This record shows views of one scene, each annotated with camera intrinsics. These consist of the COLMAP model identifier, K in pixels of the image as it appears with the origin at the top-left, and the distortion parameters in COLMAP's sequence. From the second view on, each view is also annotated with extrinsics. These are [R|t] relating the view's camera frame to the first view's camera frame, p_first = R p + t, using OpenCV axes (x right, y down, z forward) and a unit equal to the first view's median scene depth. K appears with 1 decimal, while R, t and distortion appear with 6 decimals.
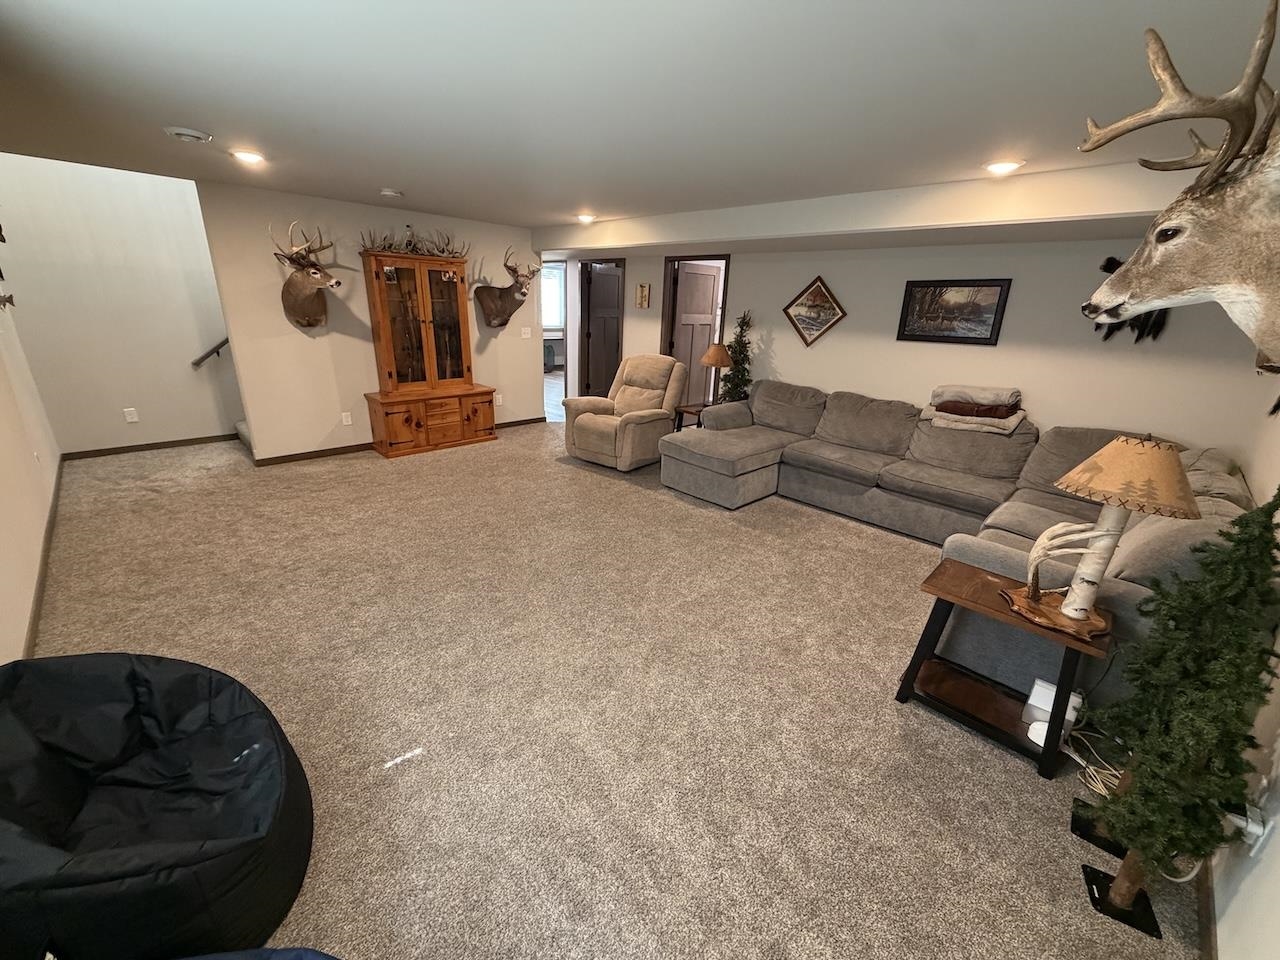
lens RADIAL K [[509.4, 0, 637.5], [0, 509.4, 480.0], [0, 0, 1]] dist [-0.001272, 0.000674]
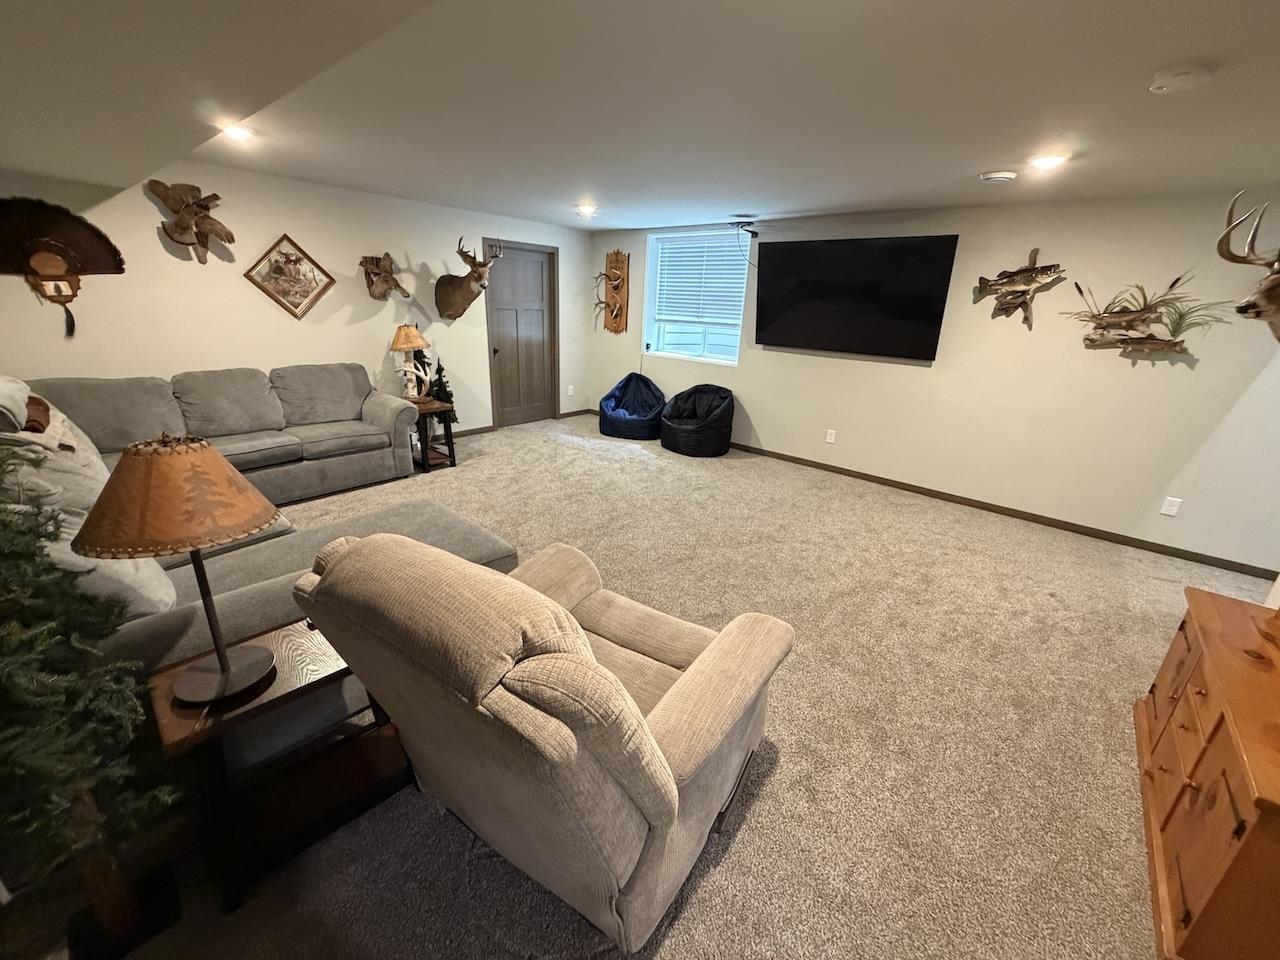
lens RADIAL K [[509.4, 0, 637.3], [0, 509.4, 479.7], [0, 0, 1]] dist [-0.001272, 0.000674]
pose [[-0.993123, -0.050803, -0.105482, -0.017765], [-0.105615, 0.777542, 0.619898, -0.500926], [0.050524, 0.626775, -0.777560, 1.454064]]
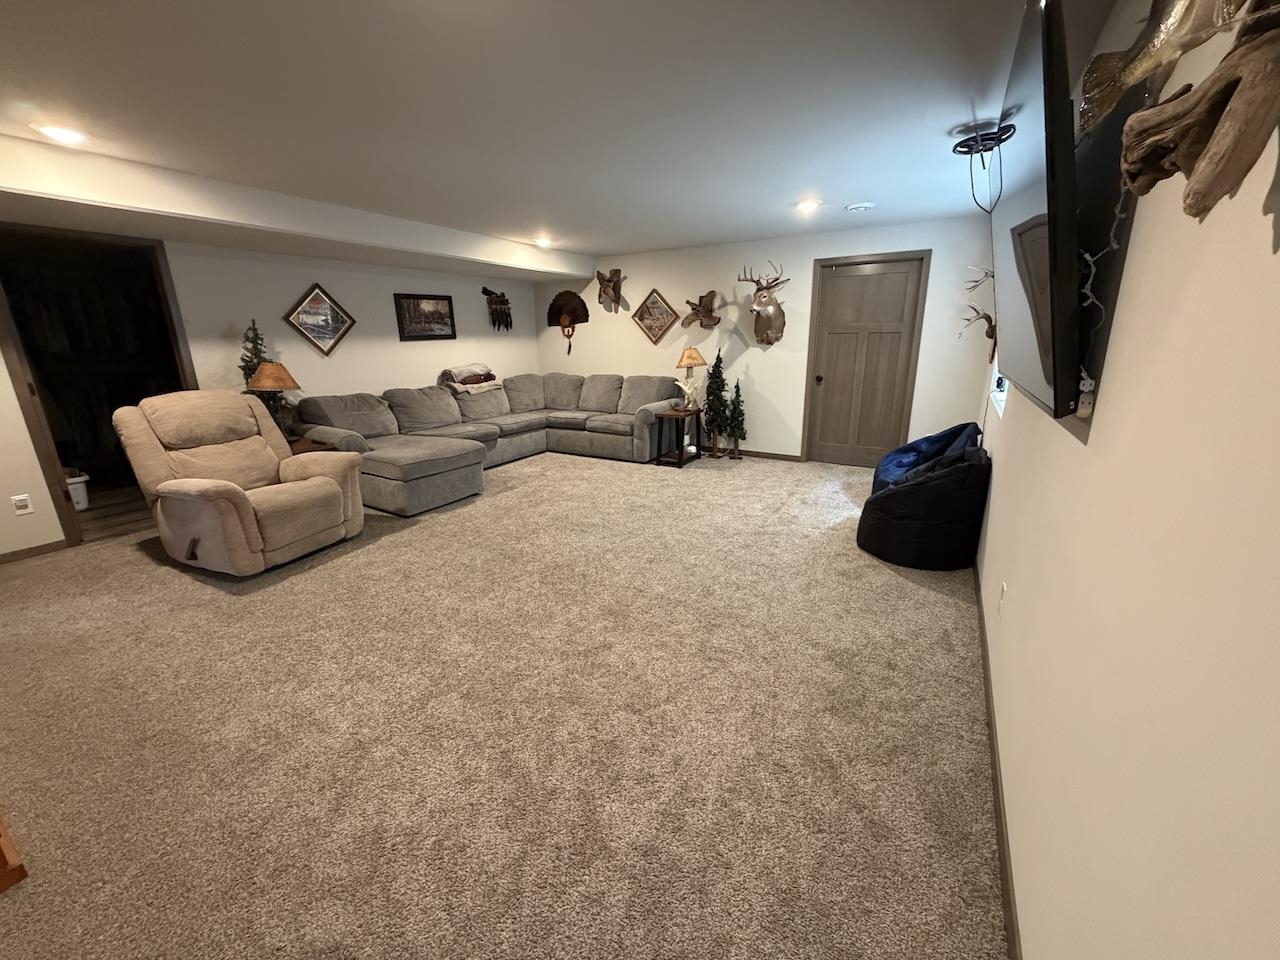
lens RADIAL K [[509.4, 0, 636.2], [0, 509.4, 480.1], [0, 0, 1]] dist [-0.001272, 0.000674]
pose [[-0.251759, -0.297249, 0.921011, -0.915296], [0.321560, 0.871904, 0.369299, -0.266409], [-0.912807, 0.389135, -0.123926, 0.804068]]
